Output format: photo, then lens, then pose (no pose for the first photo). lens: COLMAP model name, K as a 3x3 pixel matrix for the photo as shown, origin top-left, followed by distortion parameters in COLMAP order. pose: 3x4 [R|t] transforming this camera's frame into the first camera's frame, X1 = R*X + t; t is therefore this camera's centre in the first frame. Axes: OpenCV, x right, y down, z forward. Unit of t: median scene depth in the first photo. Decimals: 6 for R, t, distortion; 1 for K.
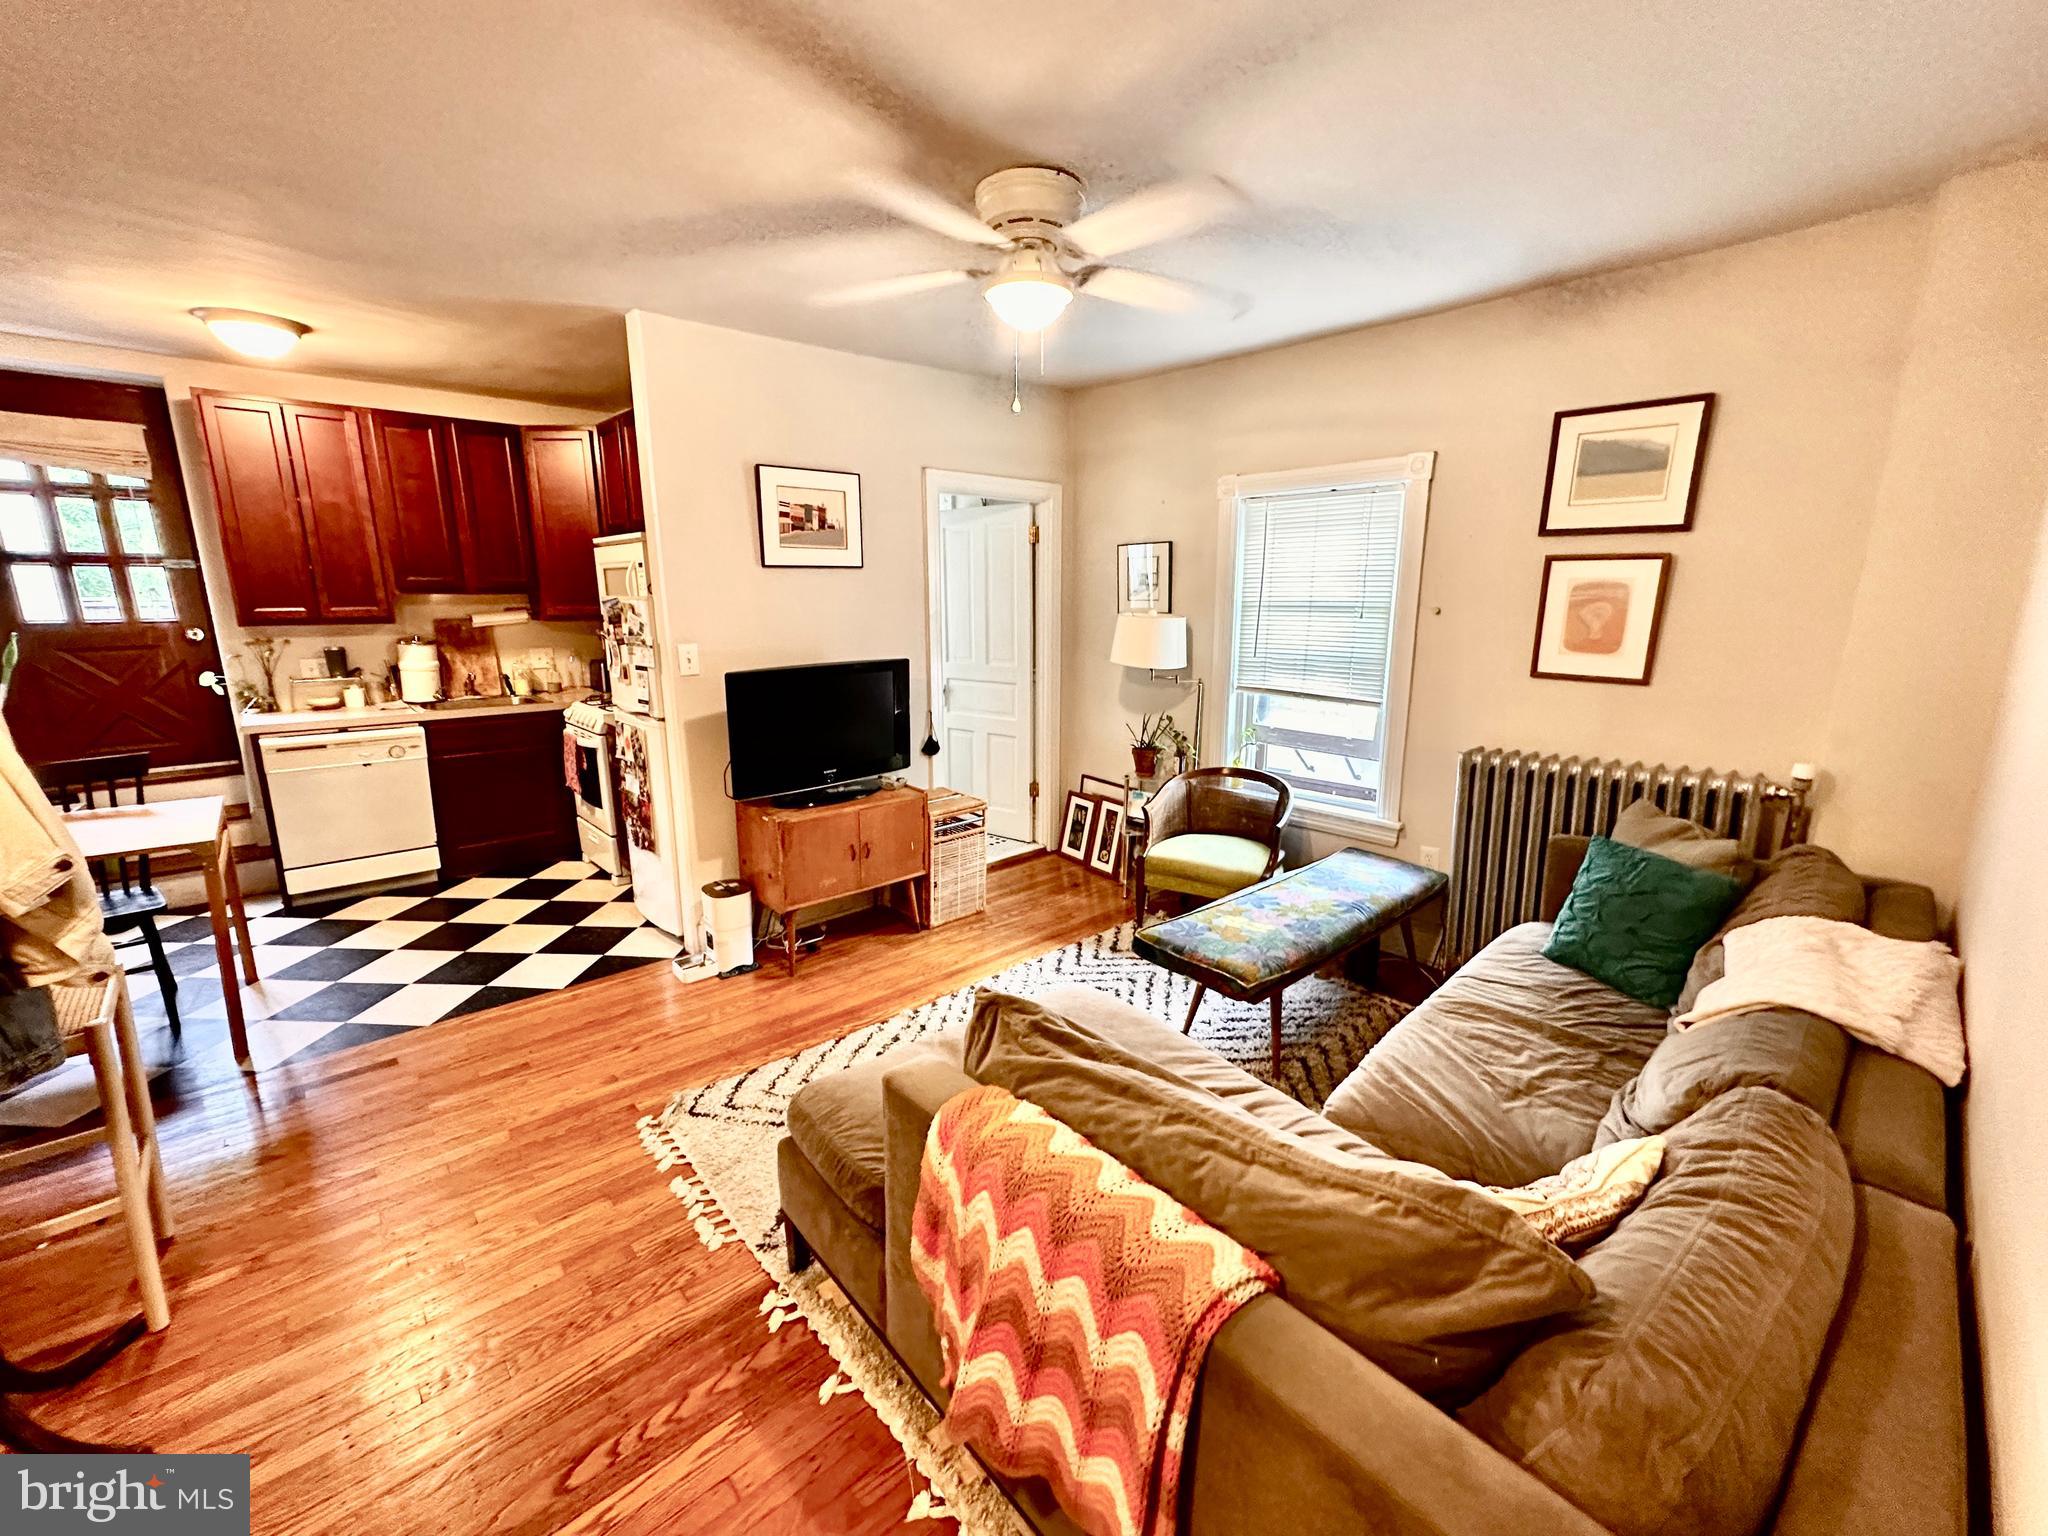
lens RADIAL K [[820.7, 0, 1019.1], [0, 820.7, 767.2], [0, 0, 1]] dist [0.003045, 0.000558]
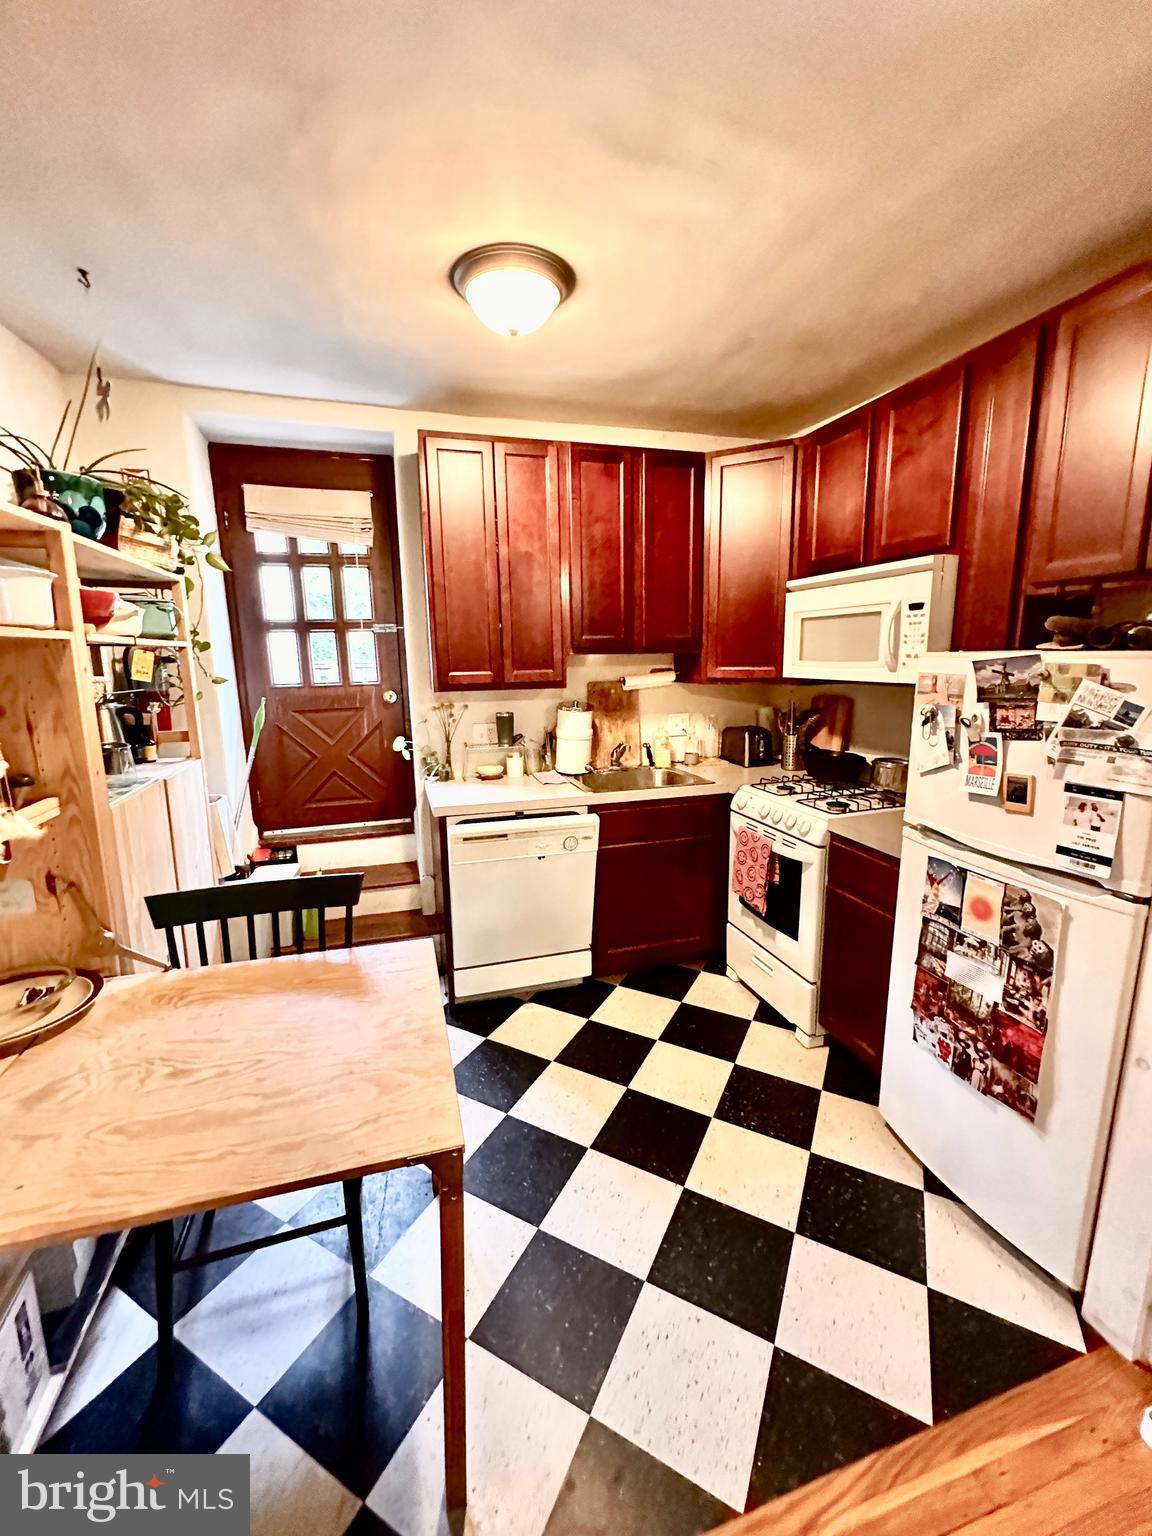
lens RADIAL K [[615.6, 0, 576.3], [0, 615.6, 765.1], [0, 0, 1]] dist [0.003045, 0.000558]
pose [[0.903872, 0.063705, -0.423032, -0.480754], [-0.075202, 0.997113, -0.010524, -0.089073], [0.421141, 0.041325, 0.906053, 0.424613]]
